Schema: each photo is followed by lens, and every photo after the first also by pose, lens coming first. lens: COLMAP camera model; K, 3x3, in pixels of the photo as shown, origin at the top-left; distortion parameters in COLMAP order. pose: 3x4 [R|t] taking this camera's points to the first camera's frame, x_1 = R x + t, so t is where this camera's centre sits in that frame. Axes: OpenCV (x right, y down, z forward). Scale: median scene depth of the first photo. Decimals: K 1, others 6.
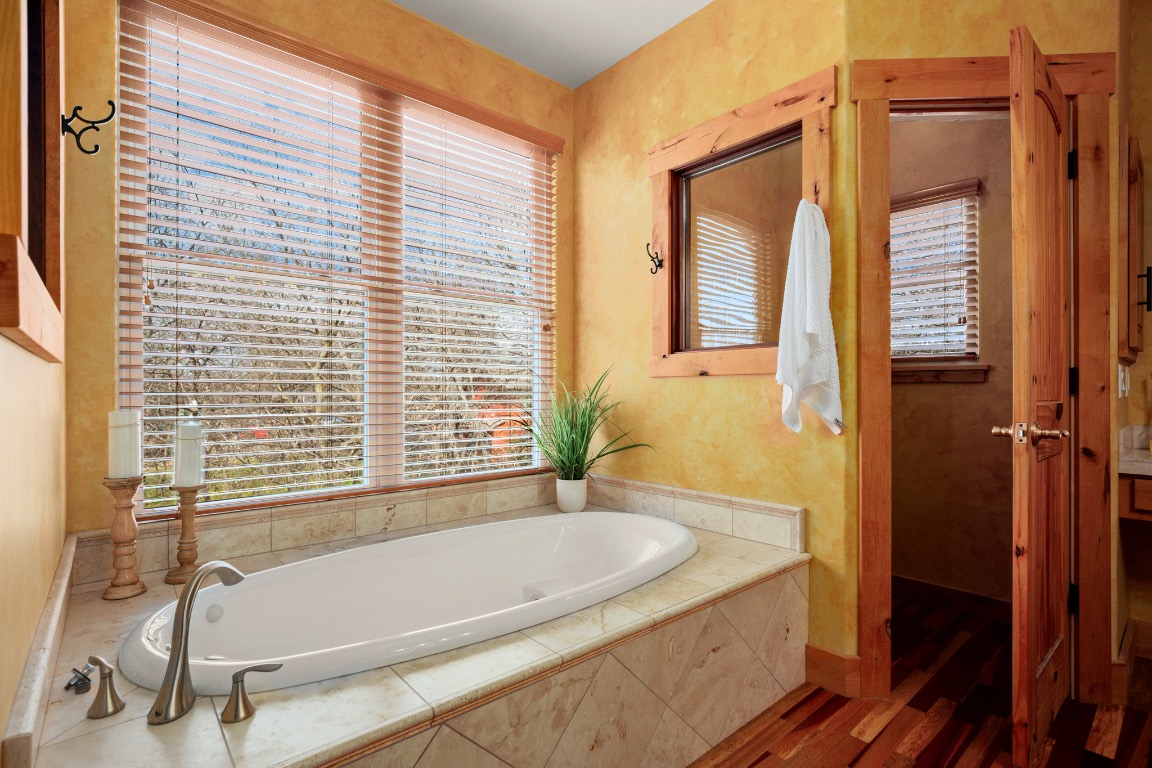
lens RADIAL K [[556.7, 0, 602.3], [0, 556.7, 391.1], [0, 0, 1]] dist [-0.027876, 0.000850]
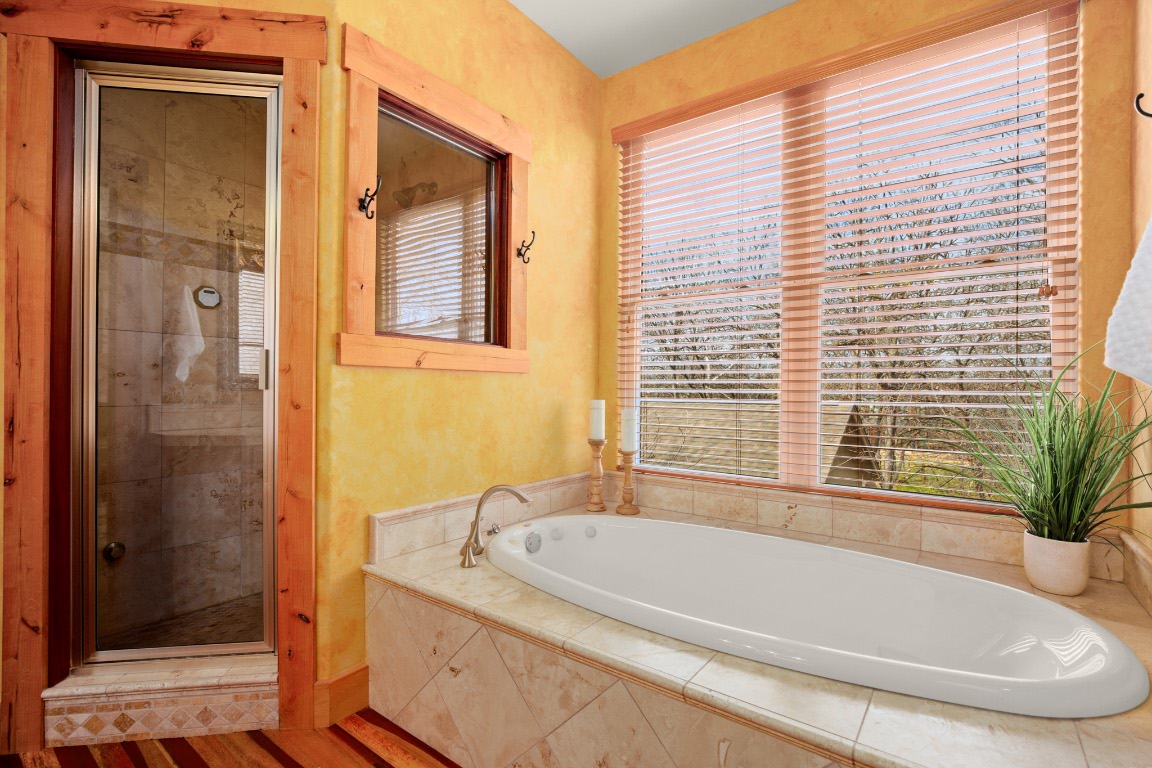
lens RADIAL K [[536.8, 0, 588.0], [0, 536.8, 388.8], [0, 0, 1]] dist [-0.013241, -0.000140]
pose [[0.181650, 0.005524, -0.983348, 0.608132], [-0.007689, 0.999962, 0.004197, -0.004306], [0.983333, 0.006799, 0.181686, 0.556963]]
